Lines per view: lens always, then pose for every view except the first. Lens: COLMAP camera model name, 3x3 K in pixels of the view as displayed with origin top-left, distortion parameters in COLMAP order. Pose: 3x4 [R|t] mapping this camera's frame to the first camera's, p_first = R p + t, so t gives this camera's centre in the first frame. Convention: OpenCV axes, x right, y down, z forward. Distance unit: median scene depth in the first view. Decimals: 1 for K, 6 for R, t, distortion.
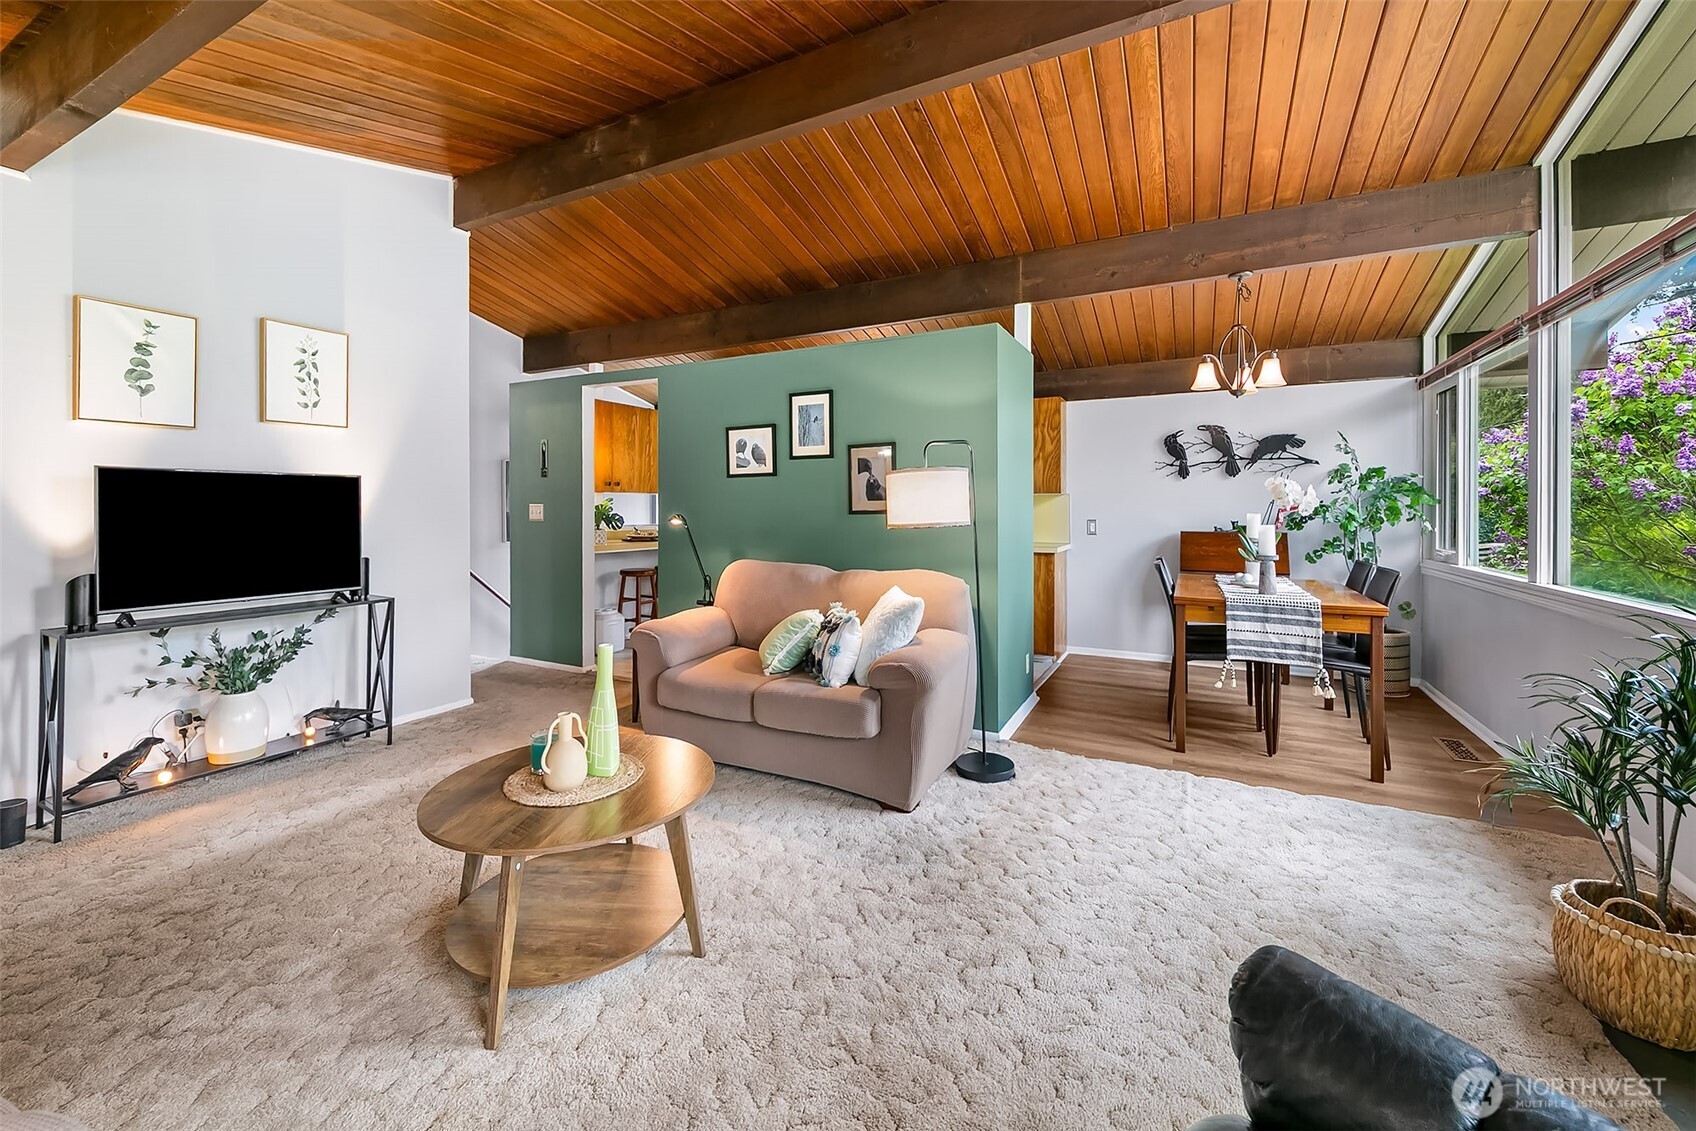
lens RADIAL K [[670.1, 0, 855.7], [0, 670.1, 506.4], [0, 0, 1]] dist [0.000703, 0.000294]
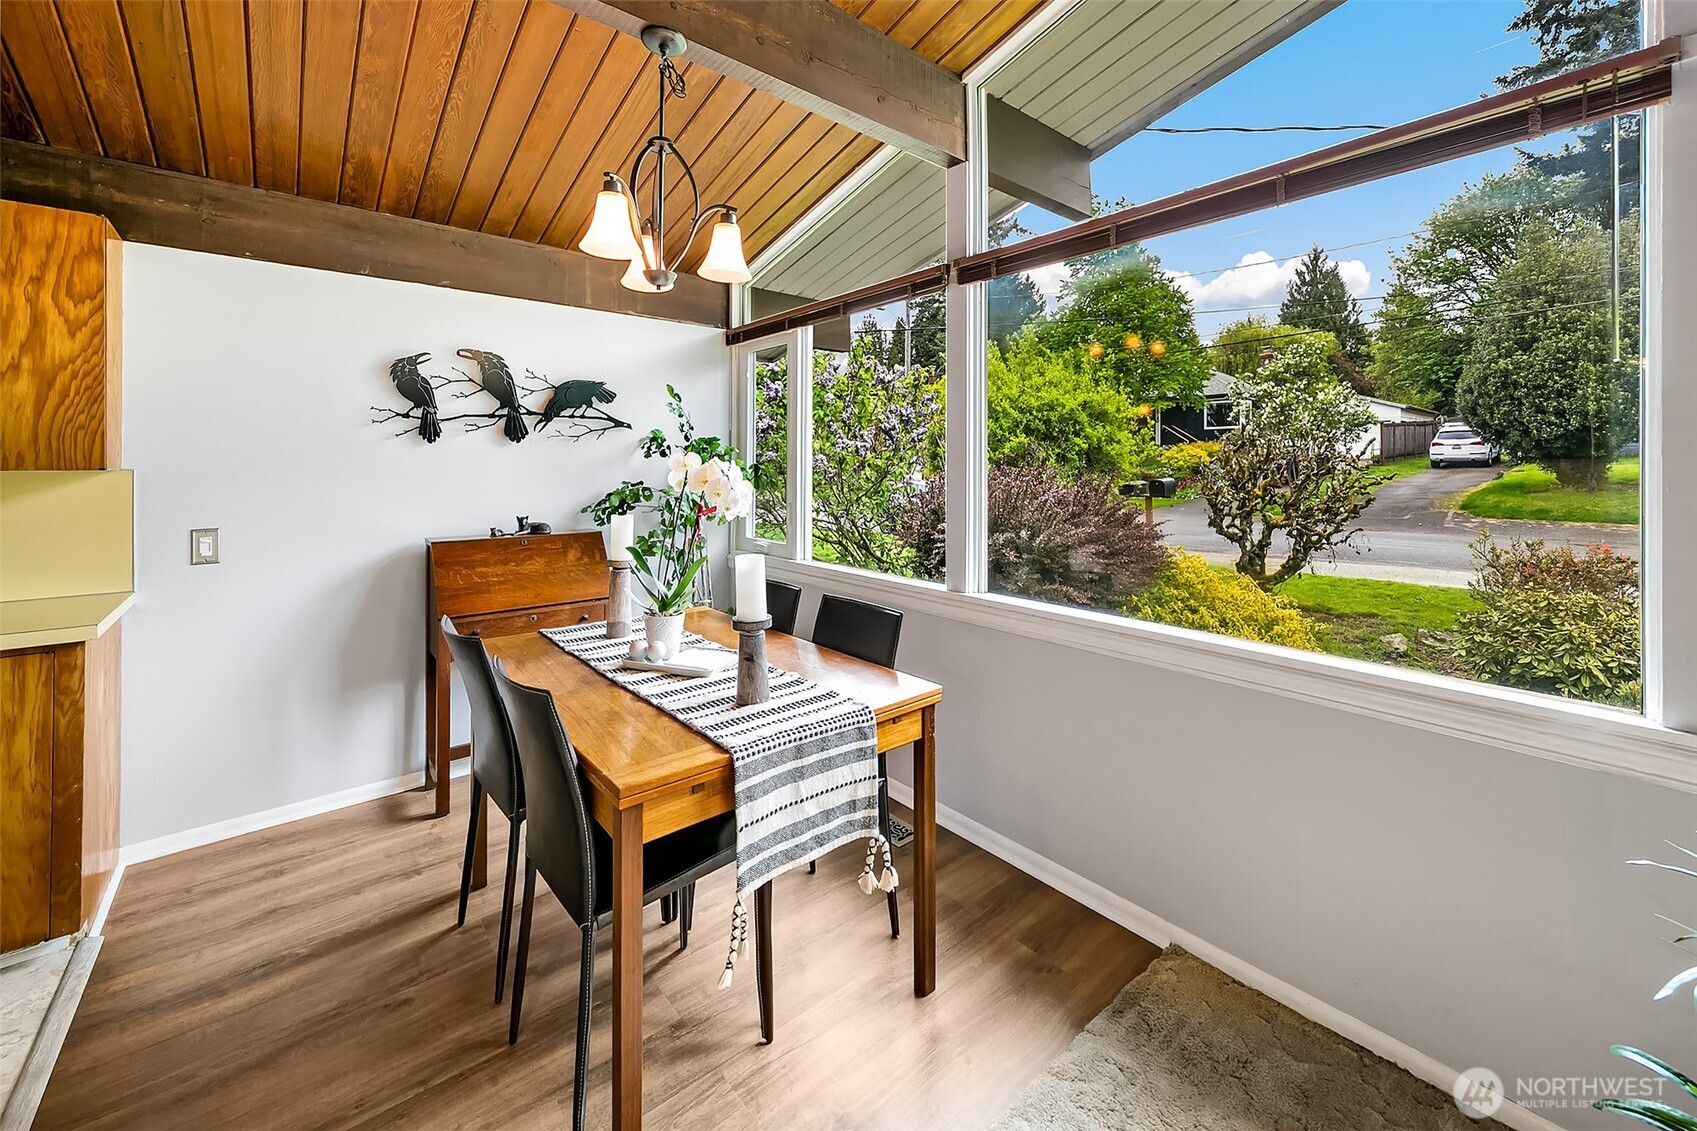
lens RADIAL K [[670.5, 0, 852.2], [0, 670.5, 463.7], [0, 0, 1]] dist [0.000703, 0.000294]
pose [[0.389696, 0.002216, 0.920941, 0.131439], [-0.004277, 0.999991, -0.000596, -0.026864], [-0.920934, -0.003707, 0.389702, 0.506042]]
